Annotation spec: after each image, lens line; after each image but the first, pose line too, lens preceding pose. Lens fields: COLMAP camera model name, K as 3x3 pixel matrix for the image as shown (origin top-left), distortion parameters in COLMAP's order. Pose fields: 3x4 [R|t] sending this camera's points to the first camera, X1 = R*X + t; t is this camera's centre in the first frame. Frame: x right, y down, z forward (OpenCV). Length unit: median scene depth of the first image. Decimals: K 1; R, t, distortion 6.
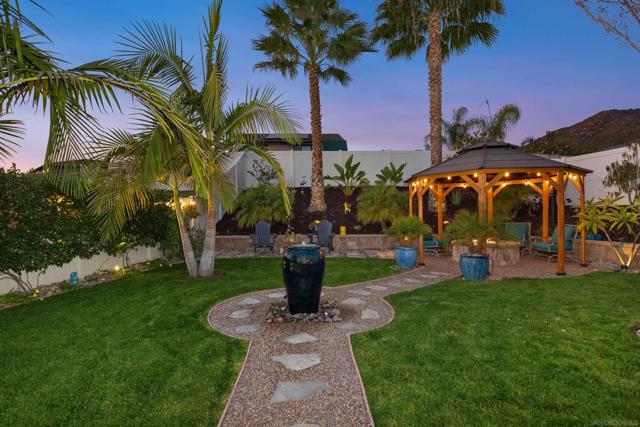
lens RADIAL K [[346.0, 0, 315.8], [0, 346.0, 214.3], [0, 0, 1]] dist [0.005972, -0.001620]
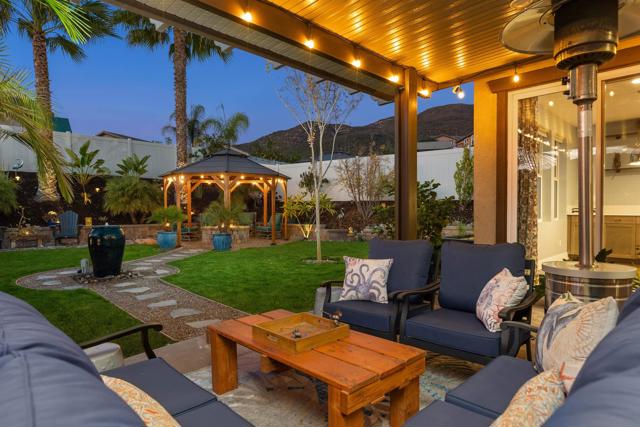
lens RADIAL K [[384.5, 0, 317.8], [0, 384.5, 214.3], [0, 0, 1]] dist [-0.001598, 0.001179]
pose [[0.754035, -0.003025, 0.656827, -0.149675], [-0.007216, 0.999891, 0.012889, 0.008548], [-0.656795, -0.014459, 0.753931, -0.235095]]
